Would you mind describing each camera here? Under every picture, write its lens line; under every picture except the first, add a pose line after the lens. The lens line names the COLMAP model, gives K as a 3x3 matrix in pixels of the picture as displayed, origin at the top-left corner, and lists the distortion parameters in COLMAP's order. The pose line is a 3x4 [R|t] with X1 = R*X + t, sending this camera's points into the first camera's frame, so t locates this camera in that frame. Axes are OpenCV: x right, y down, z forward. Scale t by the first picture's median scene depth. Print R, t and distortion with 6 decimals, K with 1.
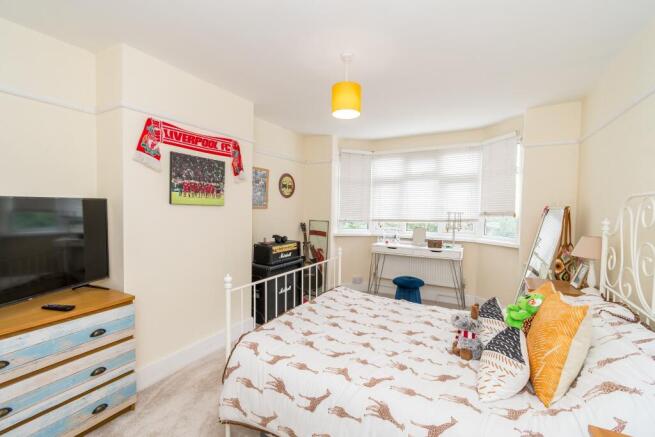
lens RADIAL K [[288.1, 0, 328.6], [0, 288.1, 216.1], [0, 0, 1]] dist [0.001552, 0.000152]
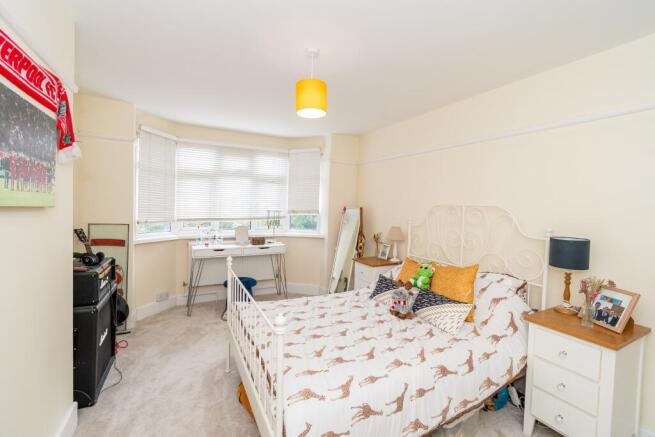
lens RADIAL K [[288.1, 0, 328.6], [0, 288.1, 216.1], [0, 0, 1]] dist [0.001552, 0.000152]
pose [[0.548772, -0.027097, 0.835533, -0.365715], [0.005267, 0.999567, 0.028958, -0.022799], [-0.835955, -0.011490, 0.548677, 0.222204]]
